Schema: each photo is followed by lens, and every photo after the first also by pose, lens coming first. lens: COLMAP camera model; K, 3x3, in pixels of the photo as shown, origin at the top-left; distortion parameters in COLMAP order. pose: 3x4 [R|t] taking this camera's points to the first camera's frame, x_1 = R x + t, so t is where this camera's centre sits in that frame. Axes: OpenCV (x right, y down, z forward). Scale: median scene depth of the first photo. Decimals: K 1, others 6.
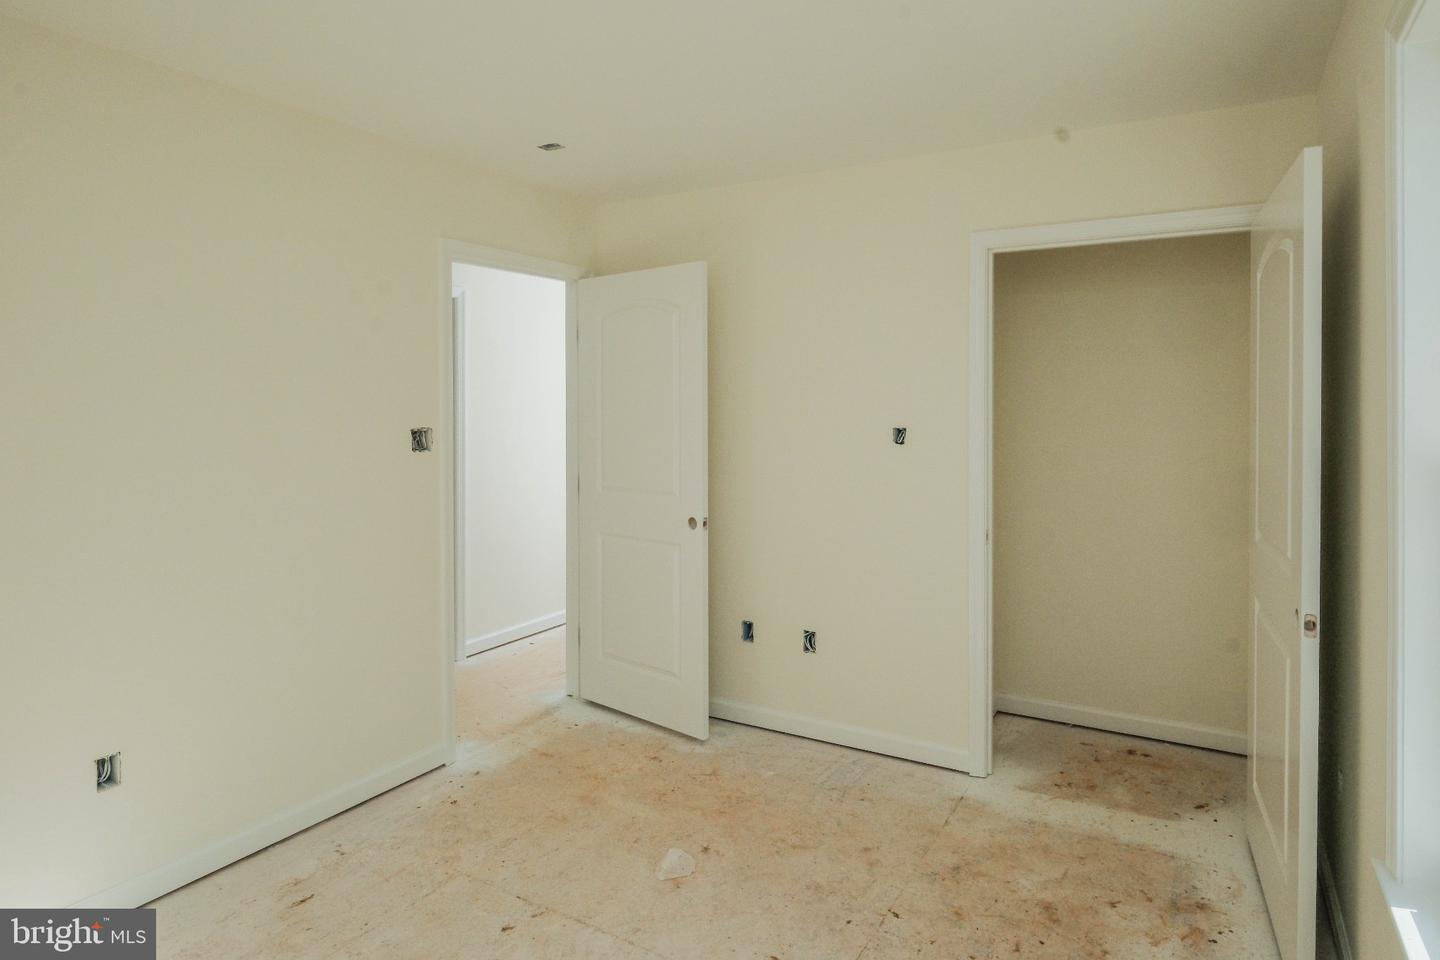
lens RADIAL K [[860.7, 0, 720.9], [0, 860.7, 426.2], [0, 0, 1]] dist [0.005048, -0.004240]
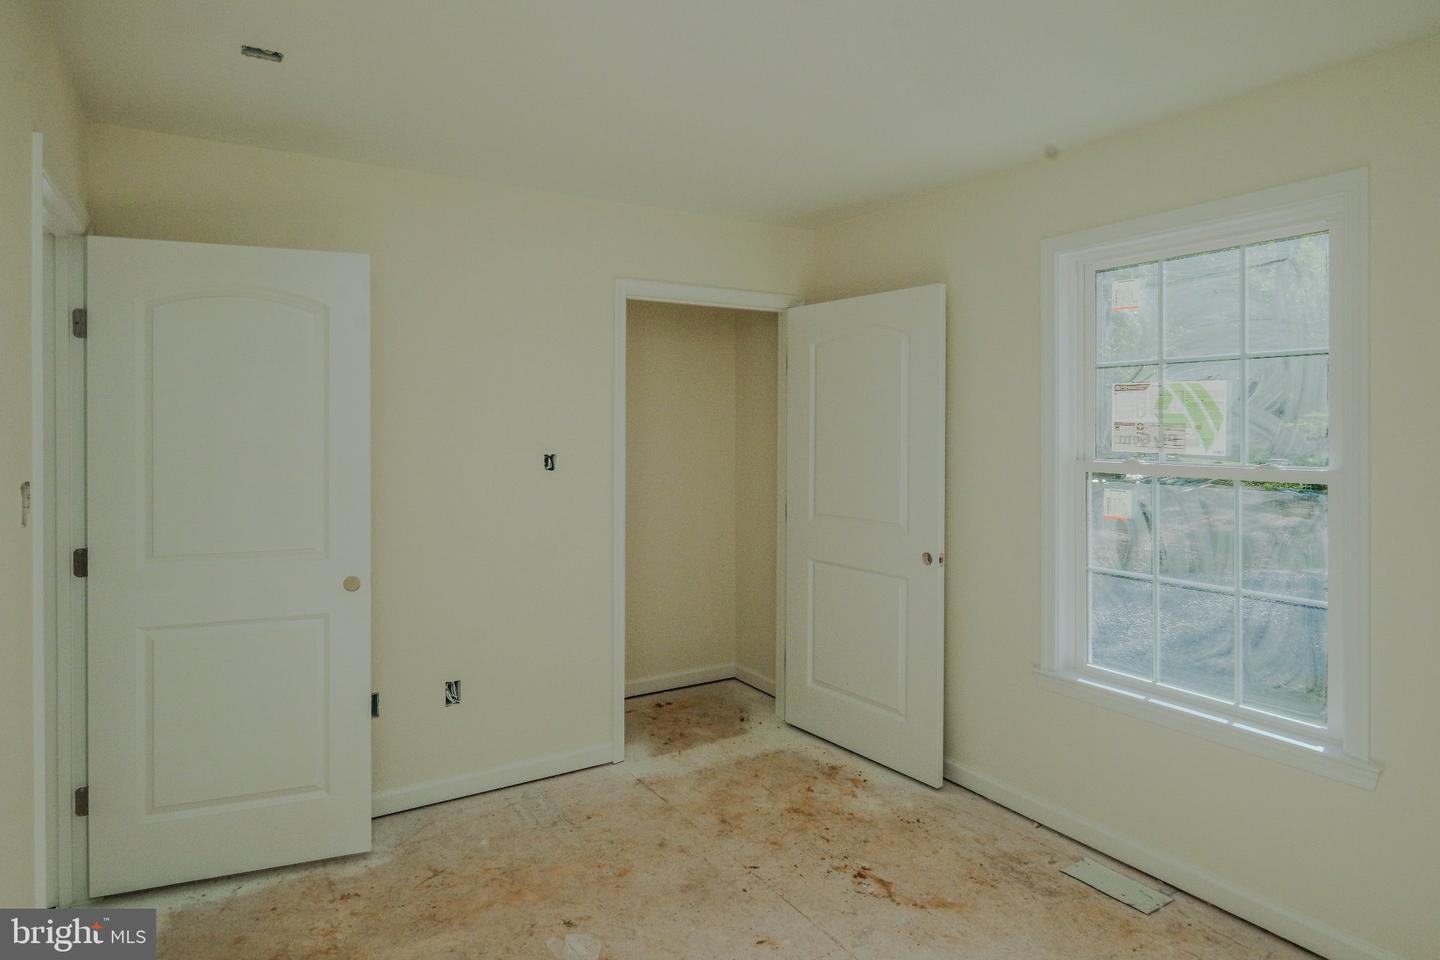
lens RADIAL K [[860.7, 0, 708.5], [0, 860.7, 435.2], [0, 0, 1]] dist [0.005048, -0.004240]
pose [[0.451477, -0.013371, 0.892183, -0.713855], [0.020172, 0.999785, 0.004776, -0.024729], [-0.892055, 0.015841, 0.451649, 0.423013]]
